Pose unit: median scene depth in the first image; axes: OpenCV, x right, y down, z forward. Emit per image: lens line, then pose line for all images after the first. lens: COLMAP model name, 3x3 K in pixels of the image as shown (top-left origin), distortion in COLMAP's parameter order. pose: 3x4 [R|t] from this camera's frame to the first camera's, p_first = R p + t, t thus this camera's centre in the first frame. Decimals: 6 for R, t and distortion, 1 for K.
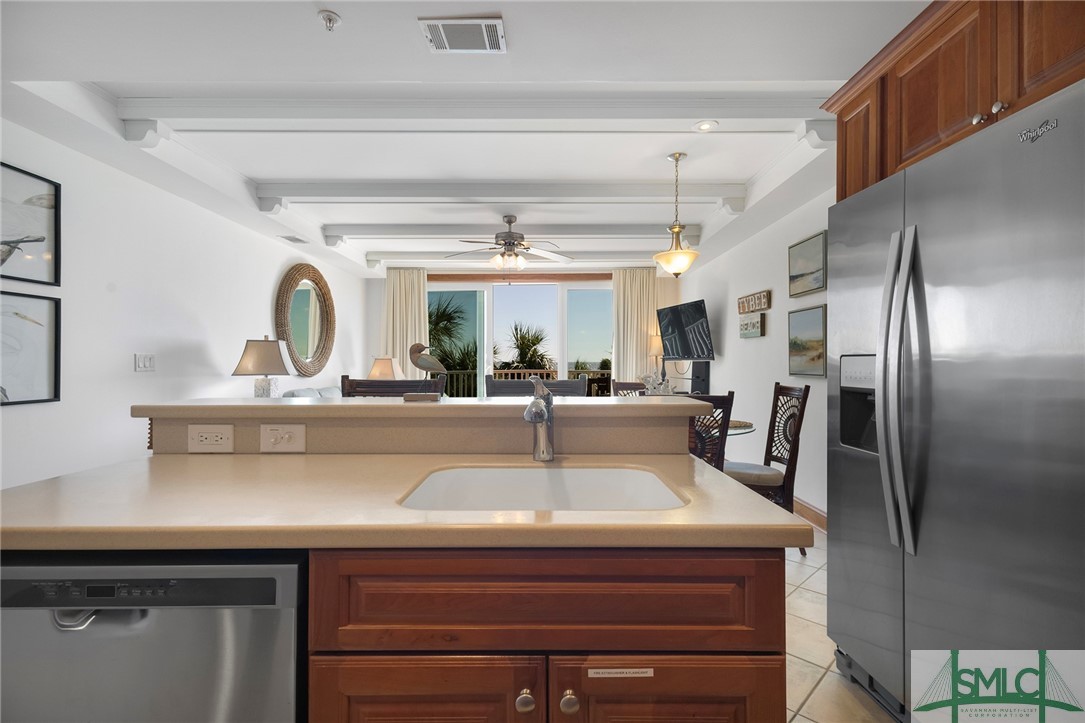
lens RADIAL K [[510.2, 0, 542.5], [0, 510.2, 361.5], [0, 0, 1]] dist [0.004485, -0.000536]
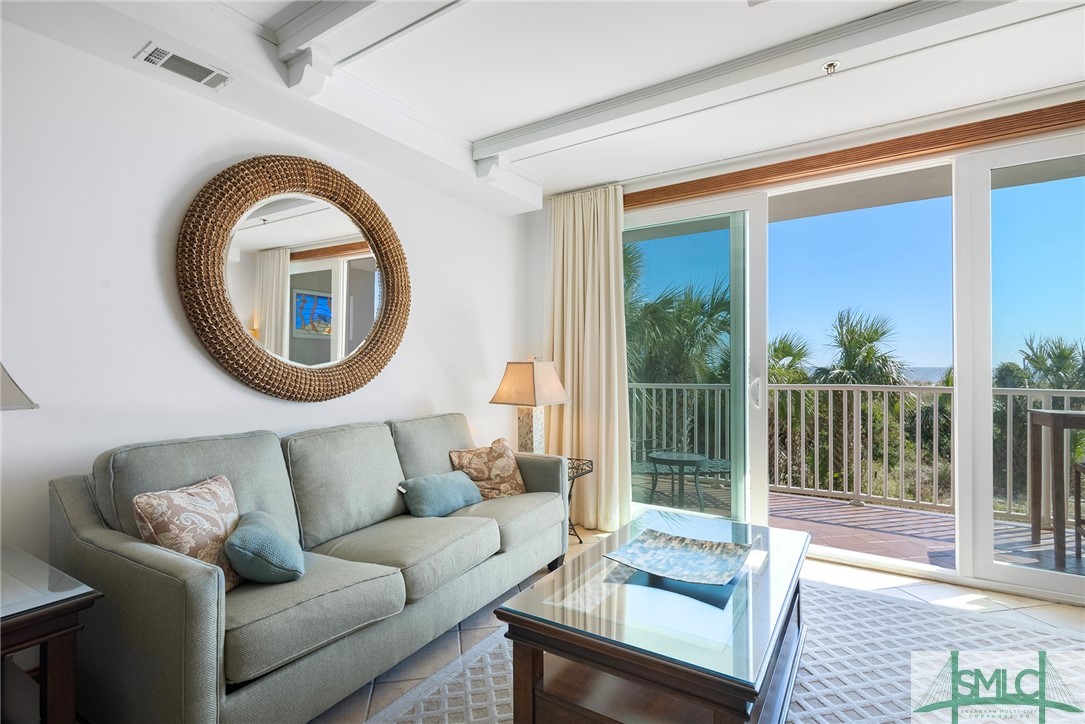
lens RADIAL K [[518.0, 0, 545.1], [0, 518.0, 364.6], [0, 0, 1]] dist [0.000911, -0.000155]
pose [[0.840630, 0.017628, -0.541323, -0.008789], [-0.013567, 0.999842, 0.011491, -0.006151], [0.541440, -0.002316, 0.840736, 0.270789]]
